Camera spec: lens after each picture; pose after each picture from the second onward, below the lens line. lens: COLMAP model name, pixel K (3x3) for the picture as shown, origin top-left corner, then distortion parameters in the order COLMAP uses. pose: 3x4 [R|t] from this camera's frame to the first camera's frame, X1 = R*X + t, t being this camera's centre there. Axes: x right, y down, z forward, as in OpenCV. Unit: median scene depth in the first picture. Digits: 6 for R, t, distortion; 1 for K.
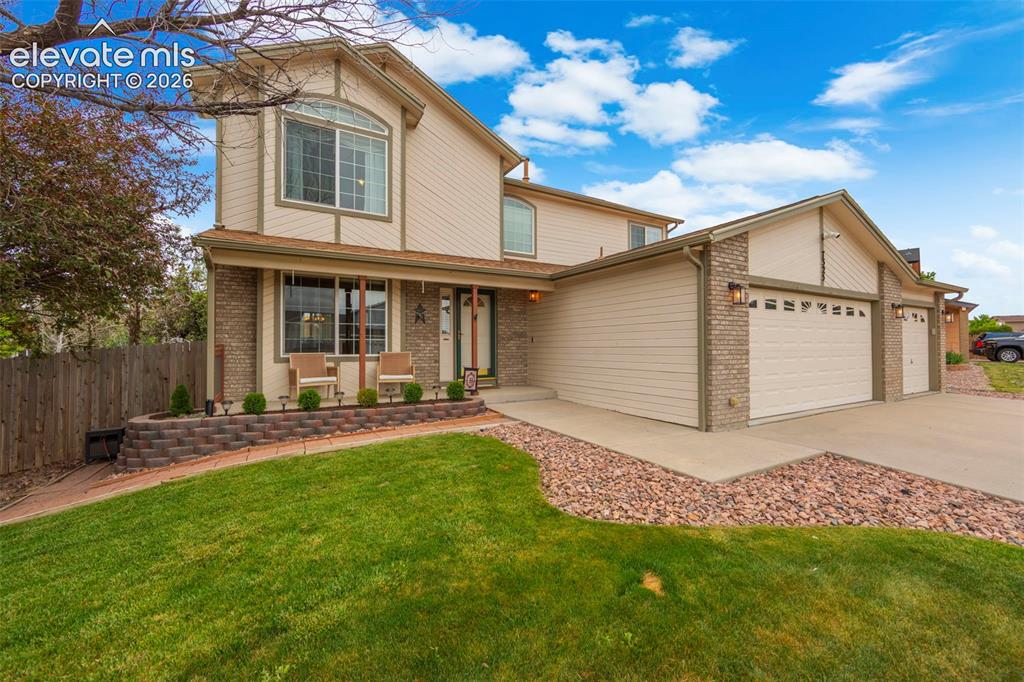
lens RADIAL K [[416.6, 0, 512.0], [0, 416.6, 341.0], [0, 0, 1]] dist [0.000702, 0.000154]
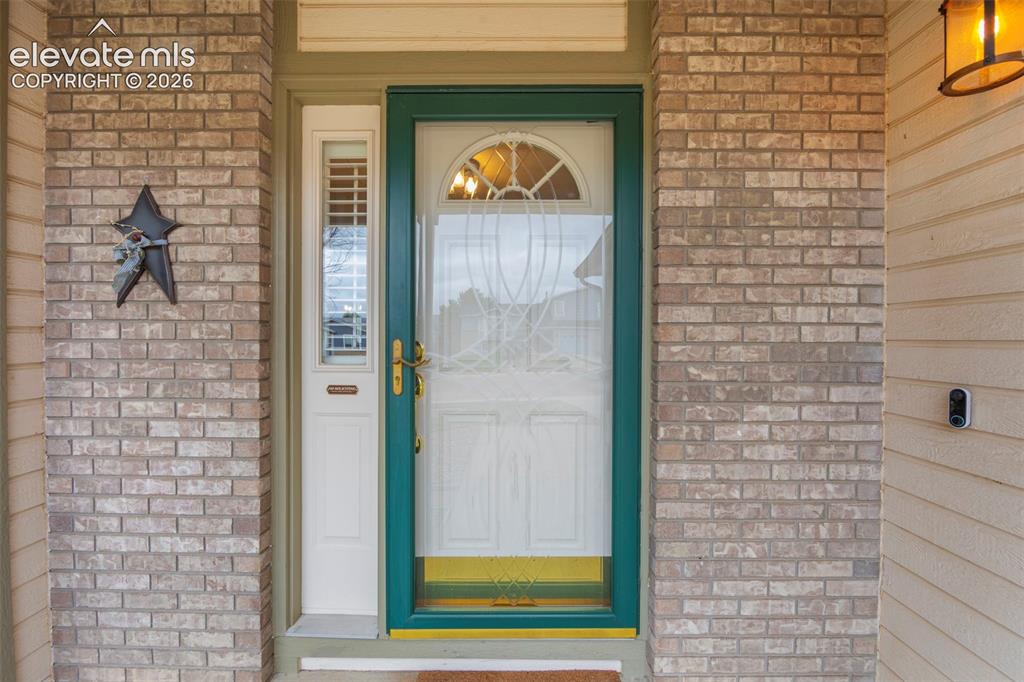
lens RADIAL K [[416.6, 0, 512.0], [0, 416.6, 341.0], [0, 0, 1]] dist [0.000702, 0.000154]
pose [[0.876536, 0.007932, -0.481271, -0.007530], [0.001536, 0.999813, 0.019275, -0.026950], [0.481334, -0.017635, 0.876360, 0.826582]]
